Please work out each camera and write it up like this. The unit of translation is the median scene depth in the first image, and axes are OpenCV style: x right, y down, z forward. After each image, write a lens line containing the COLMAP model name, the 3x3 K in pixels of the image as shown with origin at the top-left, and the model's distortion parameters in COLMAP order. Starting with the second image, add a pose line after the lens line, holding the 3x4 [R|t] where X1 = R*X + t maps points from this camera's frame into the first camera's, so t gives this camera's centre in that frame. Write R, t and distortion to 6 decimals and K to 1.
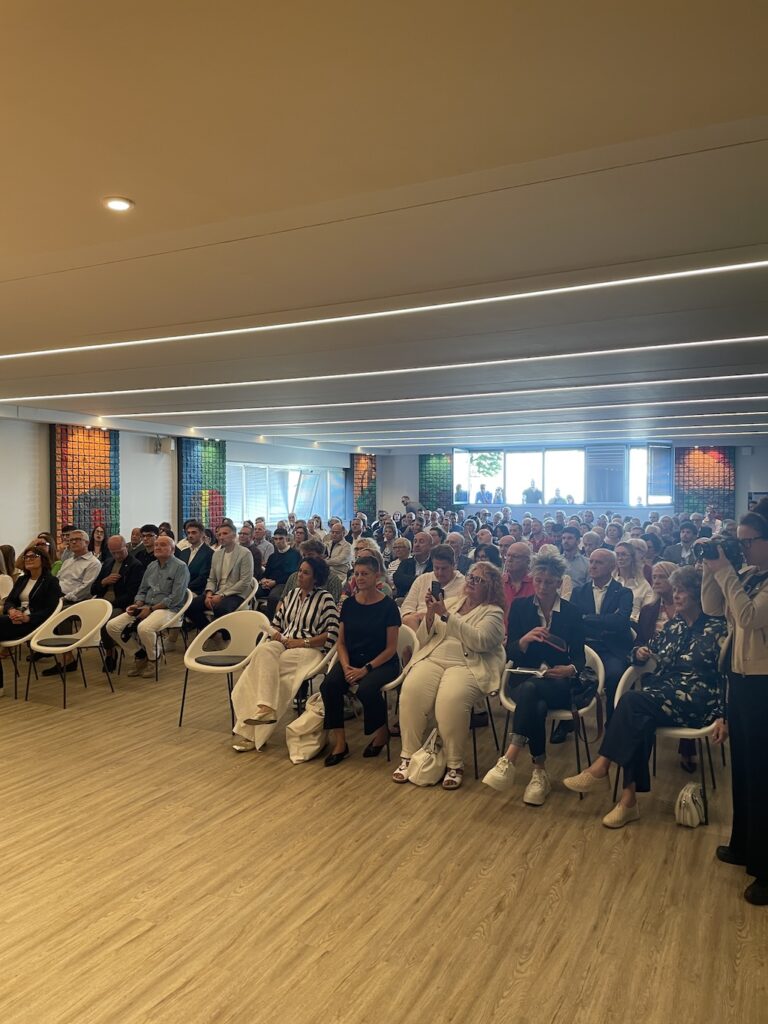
lens RADIAL K [[775.0, 0, 375.2], [0, 775.0, 514.0], [0, 0, 1]] dist [0.037749, -0.002855]
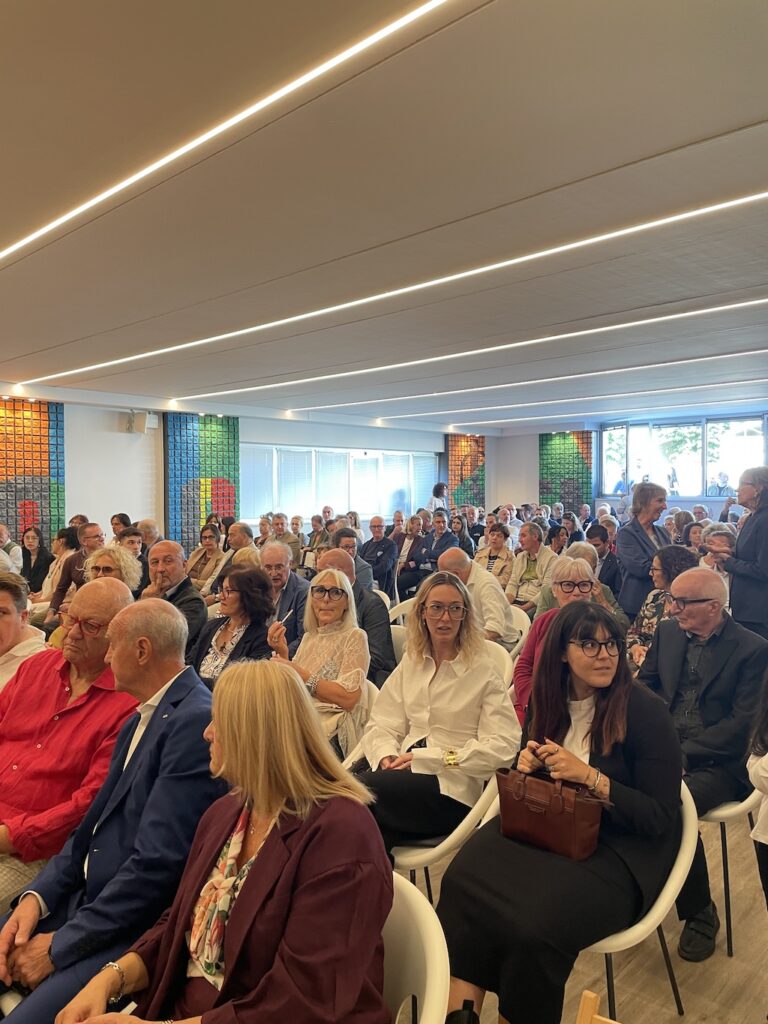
lens RADIAL K [[775.0, 0, 389.6], [0, 775.0, 511.5], [0, 0, 1]] dist [0.037749, -0.002855]
pose [[0.957565, 0.006358, -0.288149, 0.192965], [-0.005396, 0.999977, 0.004134, -0.000359], [0.288168, -0.002404, 0.957577, 0.274516]]
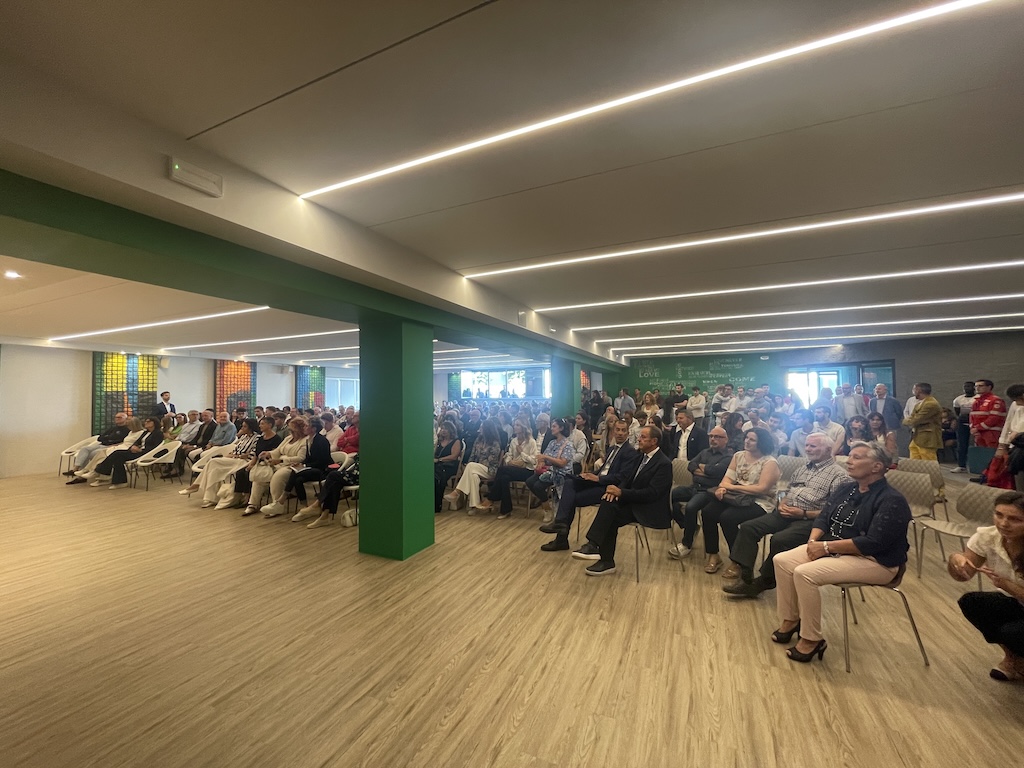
lens RADIAL K [[415.9, 0, 511.7], [0, 415.9, 378.5], [0, 0, 1]] dist [-0.002012, -0.000187]
pose [[0.999162, -0.007709, 0.040196, 0.246414], [0.010363, 0.997749, -0.066259, 0.011211], [-0.039595, 0.066620, 0.996993, -0.087818]]
